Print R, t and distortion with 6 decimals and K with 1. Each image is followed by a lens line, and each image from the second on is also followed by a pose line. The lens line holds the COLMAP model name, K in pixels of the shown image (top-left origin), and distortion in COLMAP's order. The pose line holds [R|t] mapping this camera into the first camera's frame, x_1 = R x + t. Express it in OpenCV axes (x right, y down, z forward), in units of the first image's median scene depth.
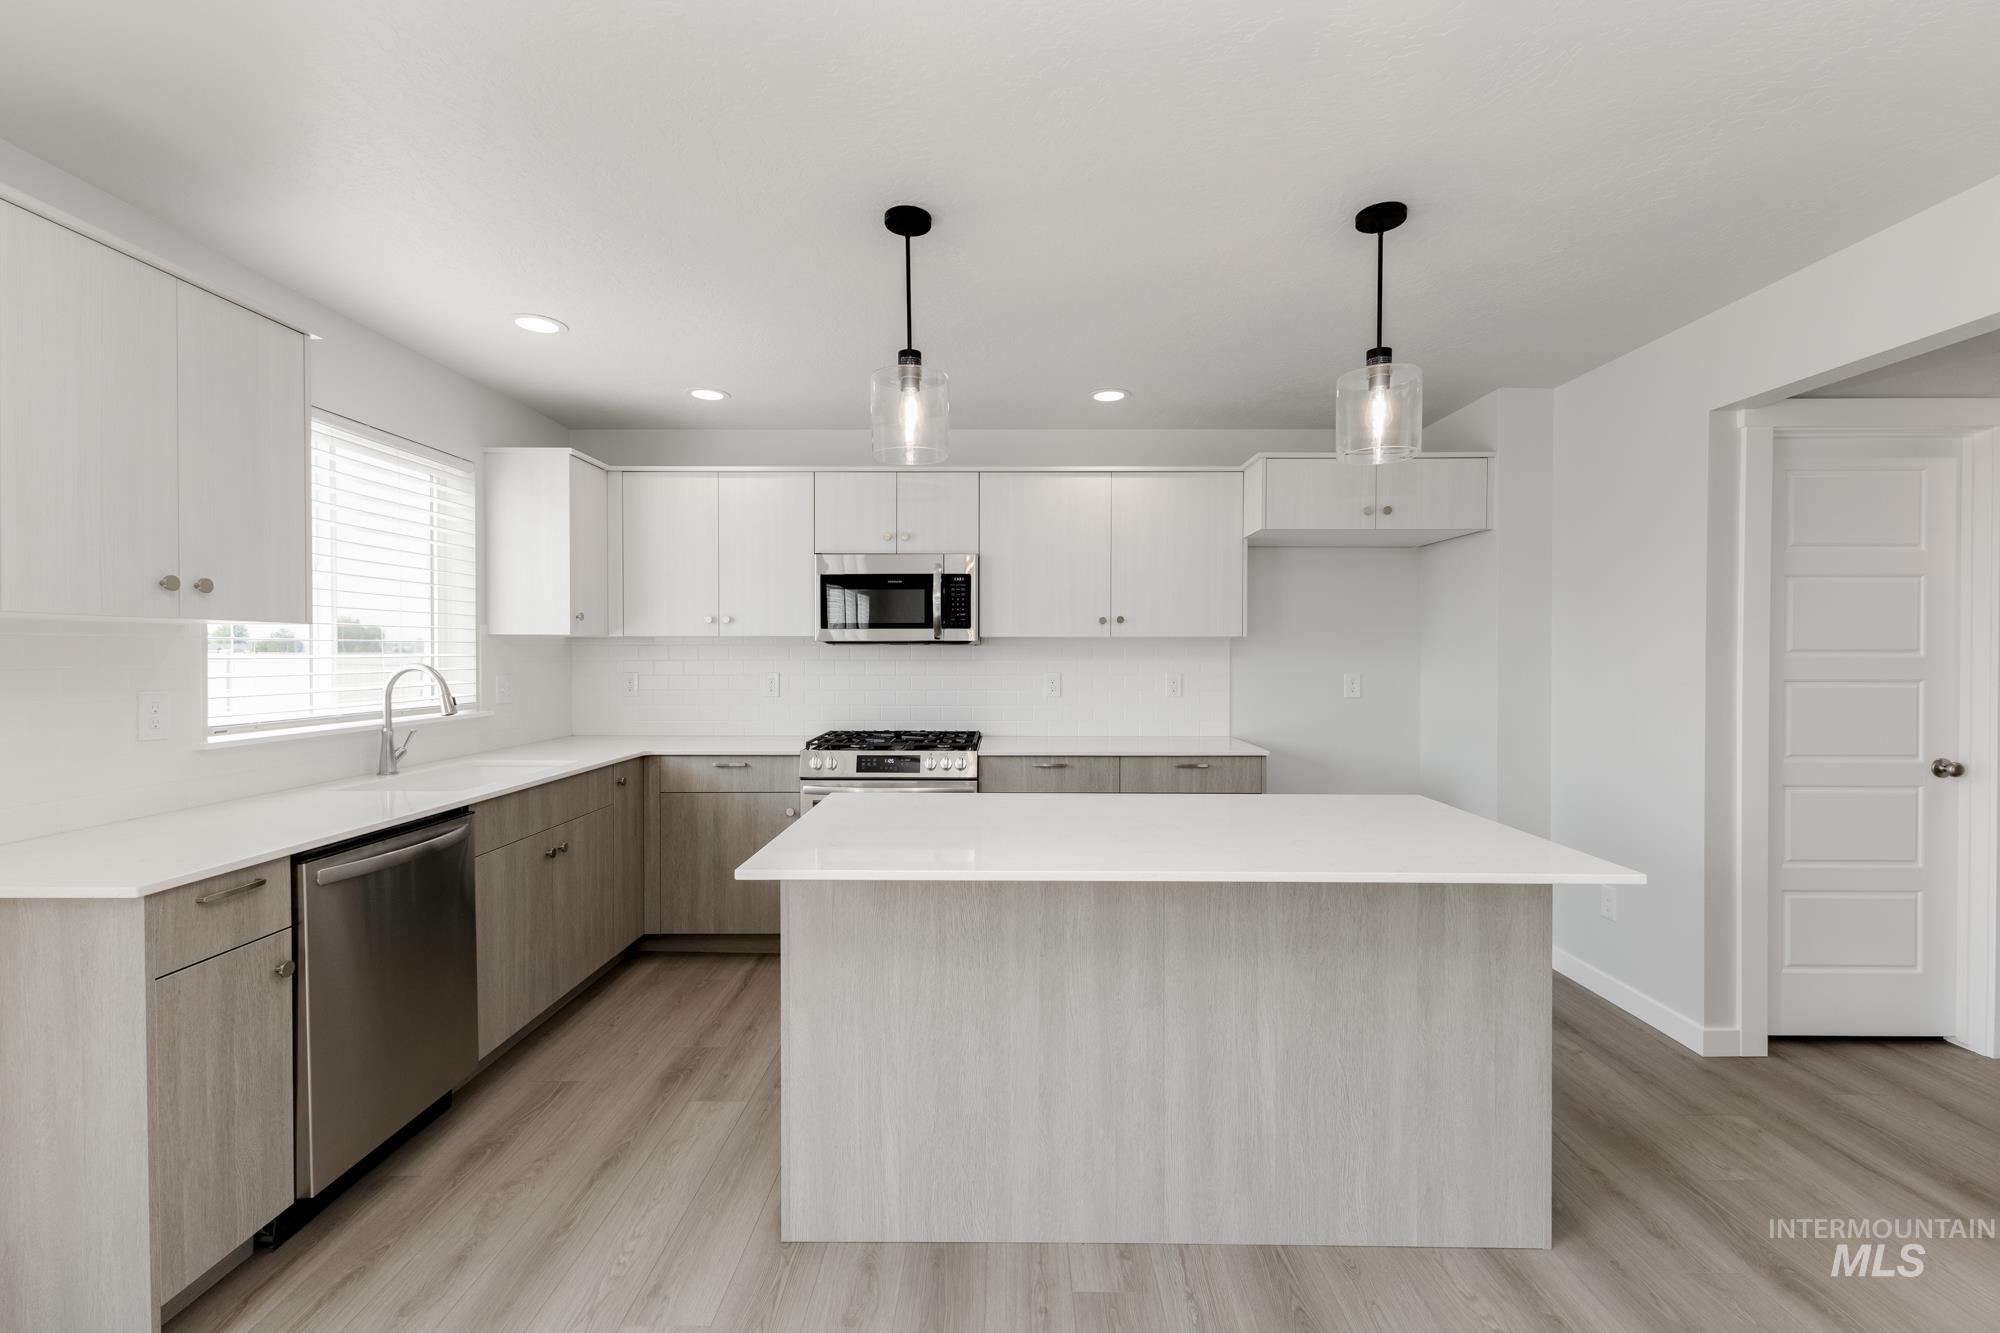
lens RADIAL K [[865.0, 0, 990.9], [0, 865.0, 671.3], [0, 0, 1]] dist [0.015810, -0.000388]
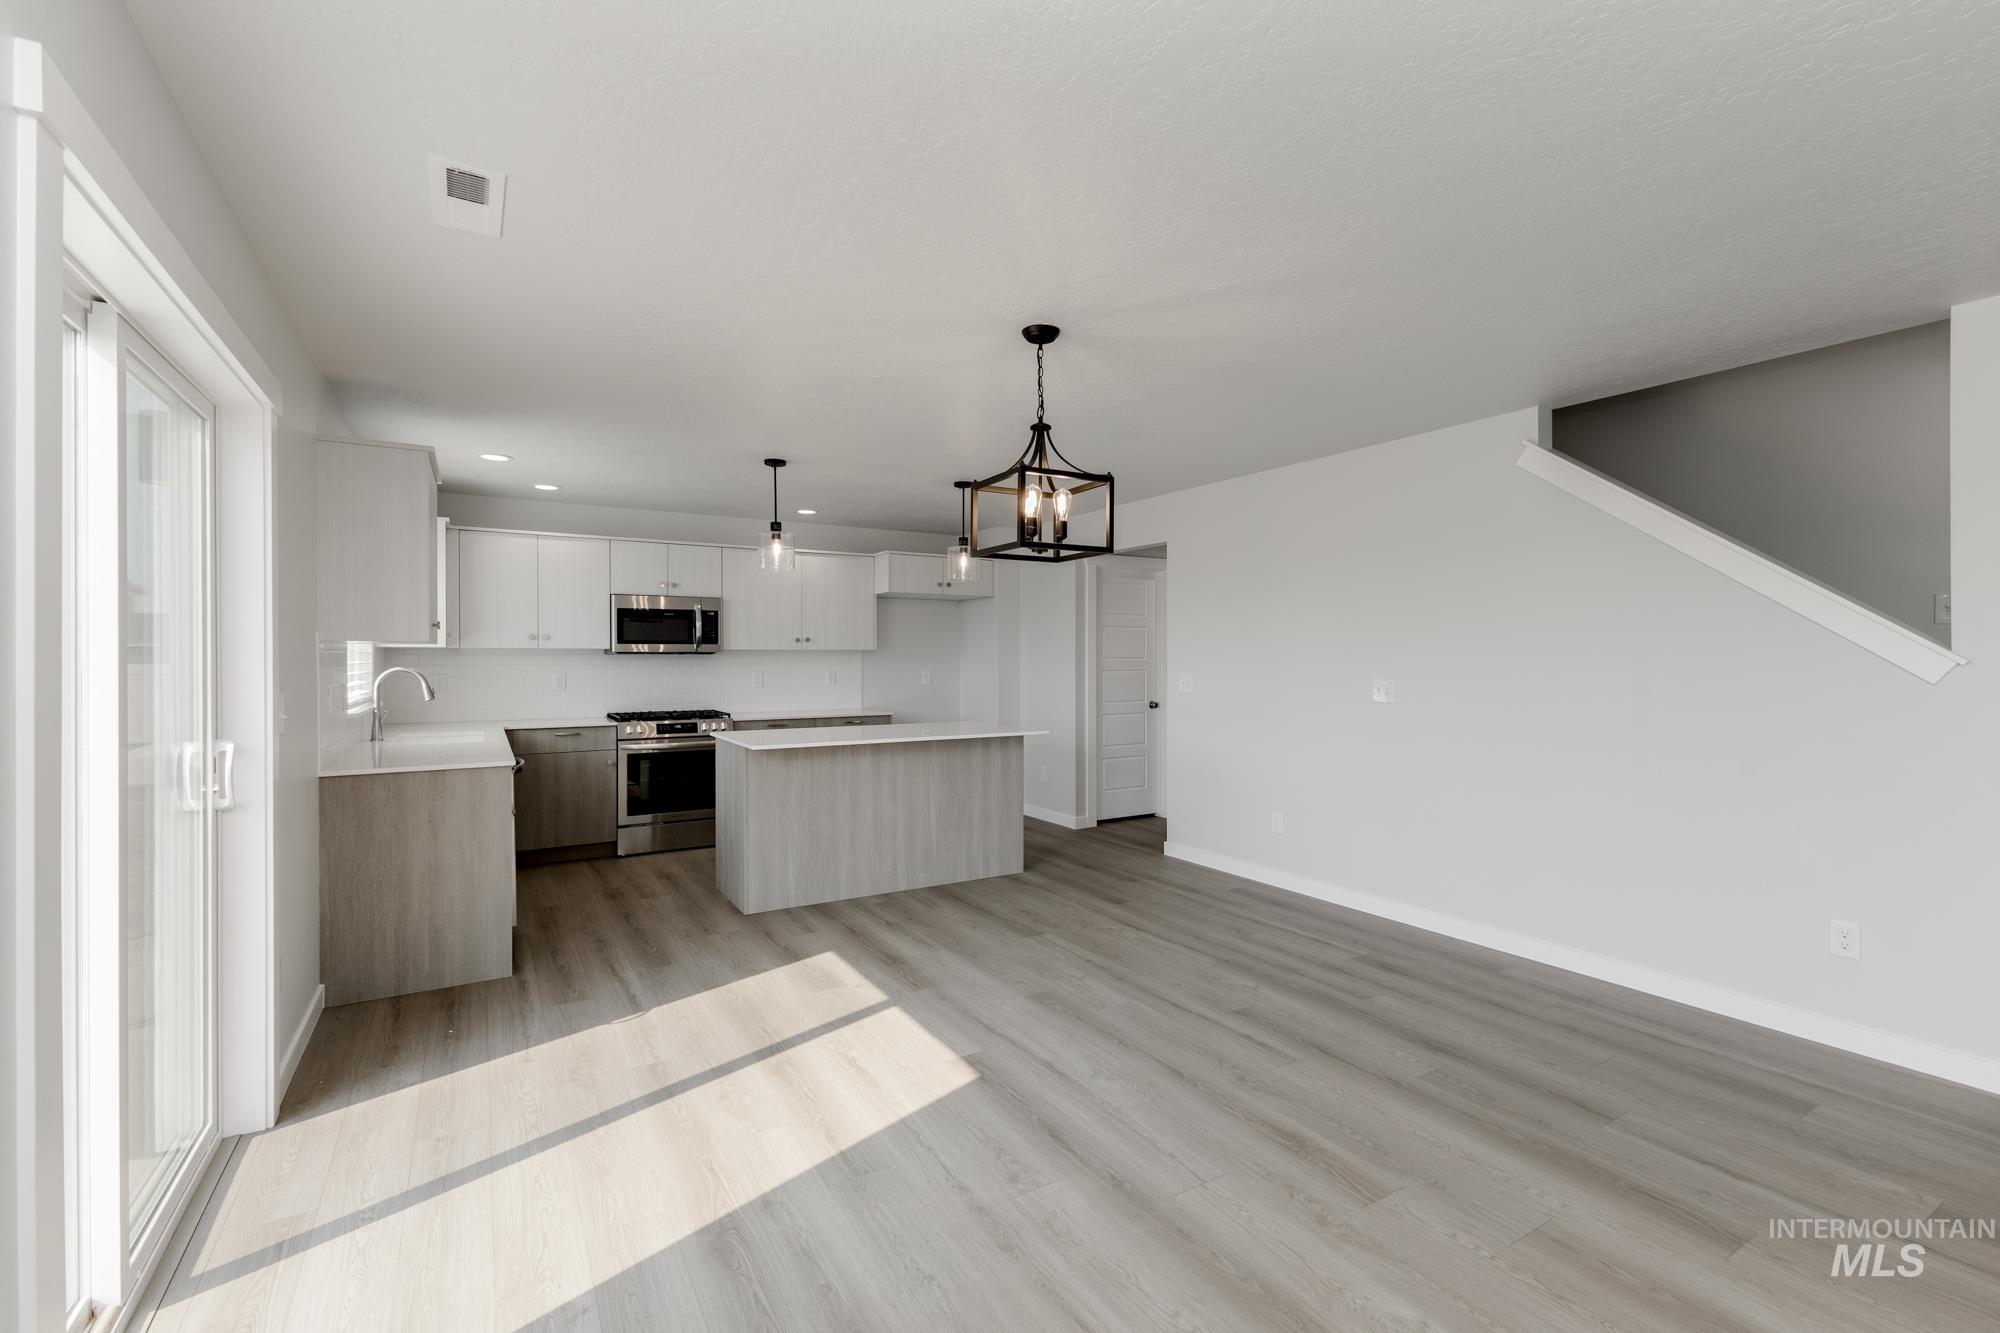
lens RADIAL K [[865.0, 0, 996.2], [0, 865.0, 674.5], [0, 0, 1]] dist [0.015810, -0.000388]
pose [[0.851656, -0.012027, 0.523963, -0.451997], [0.015214, 0.999883, -0.001778, 0.018310], [-0.523880, 0.009486, 0.851739, -0.676962]]
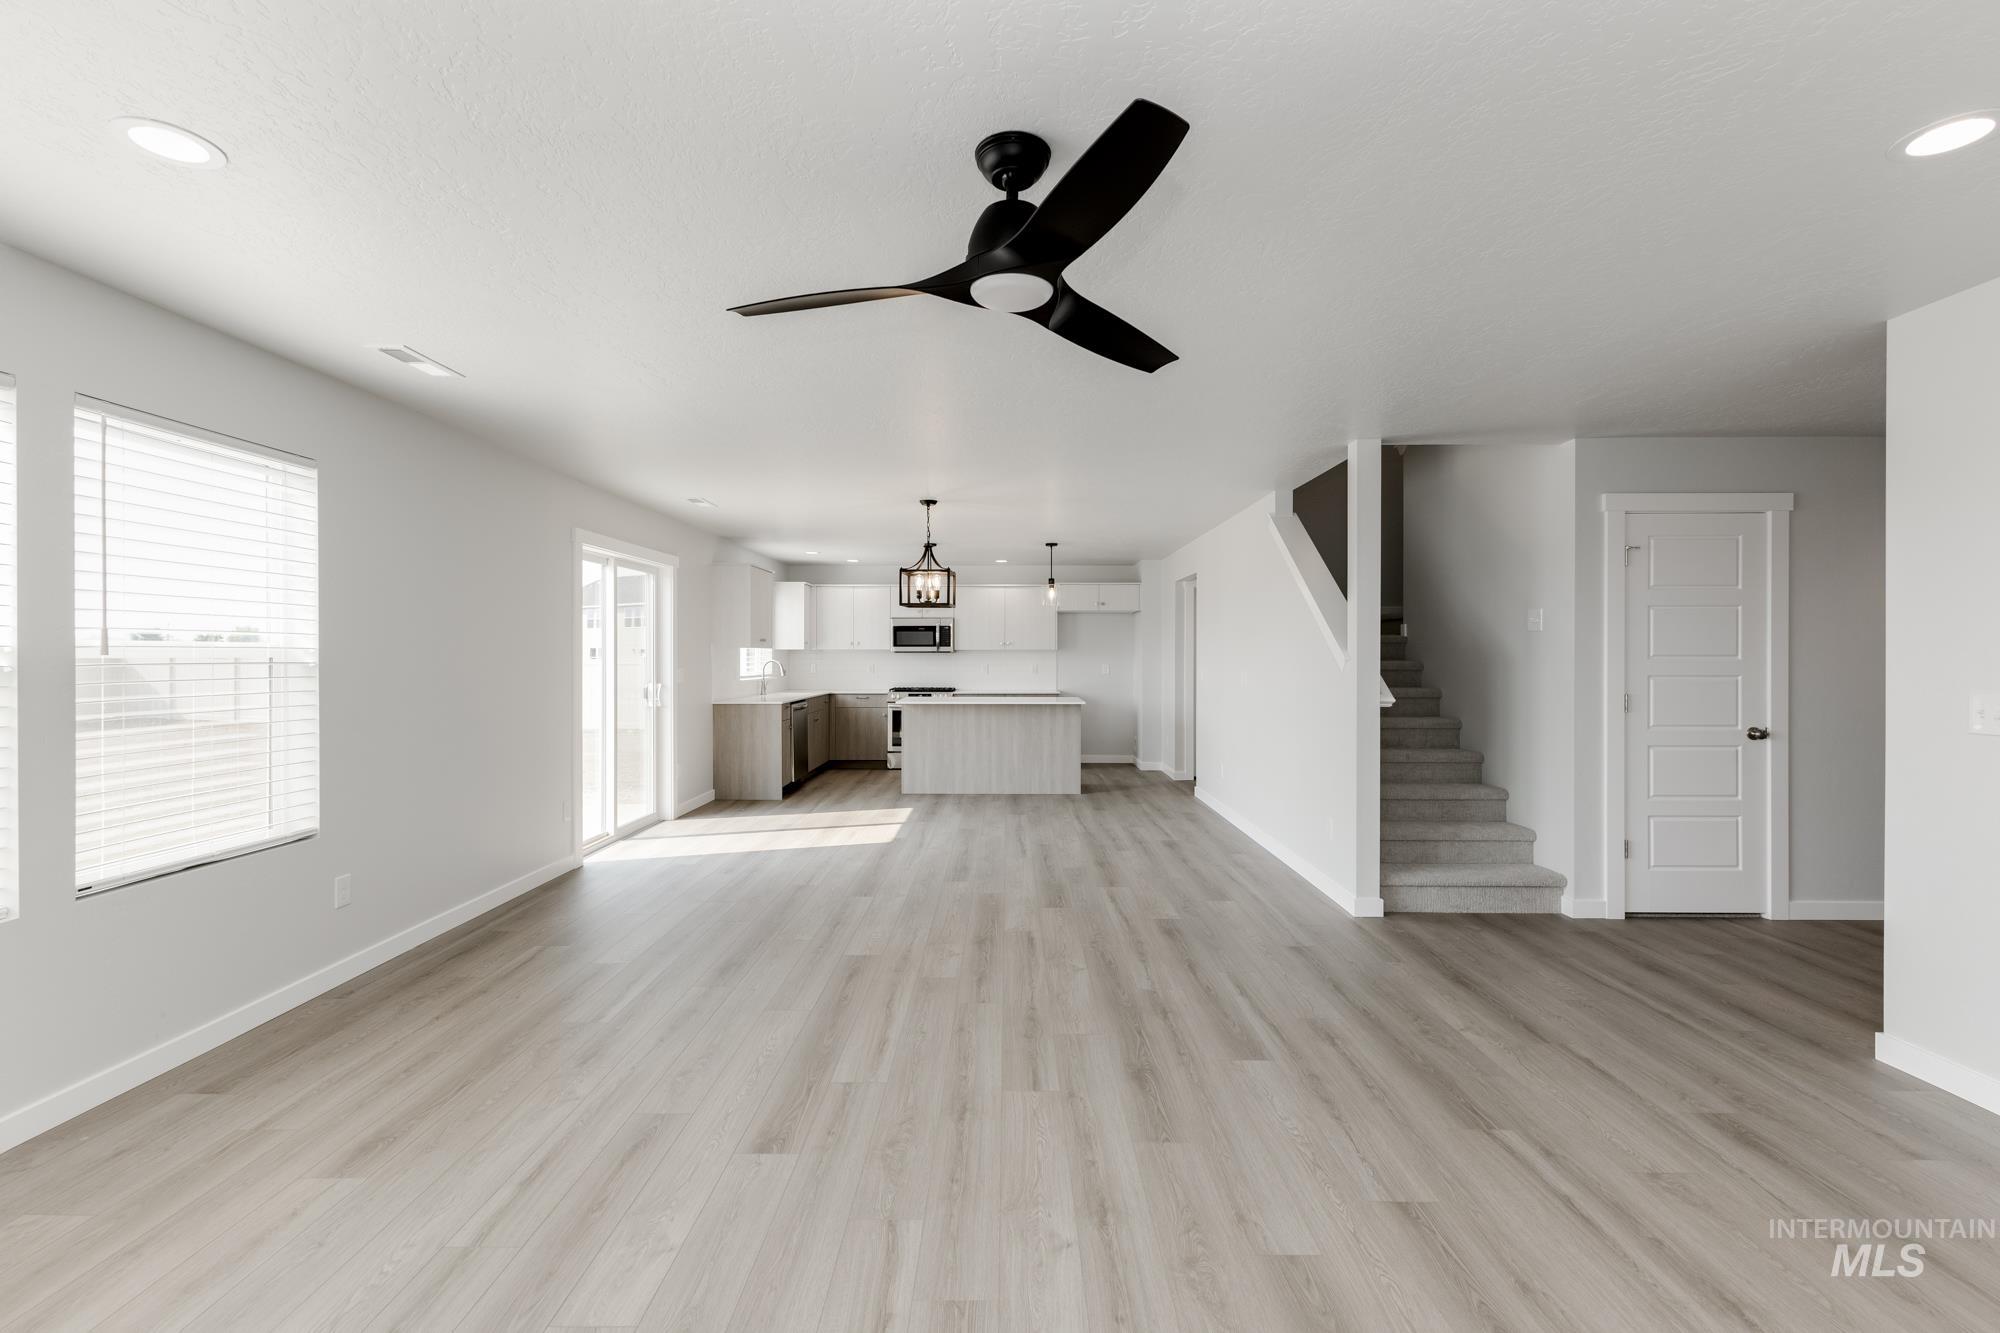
lens RADIAL K [[865.0, 0, 994.0], [0, 865.0, 675.3], [0, 0, 1]] dist [0.015810, -0.000388]
pose [[0.999932, -0.003359, -0.011195, 0.143258], [0.003312, 0.999985, -0.004254, 0.051094], [0.011209, 0.004216, 0.999928, -1.688727]]
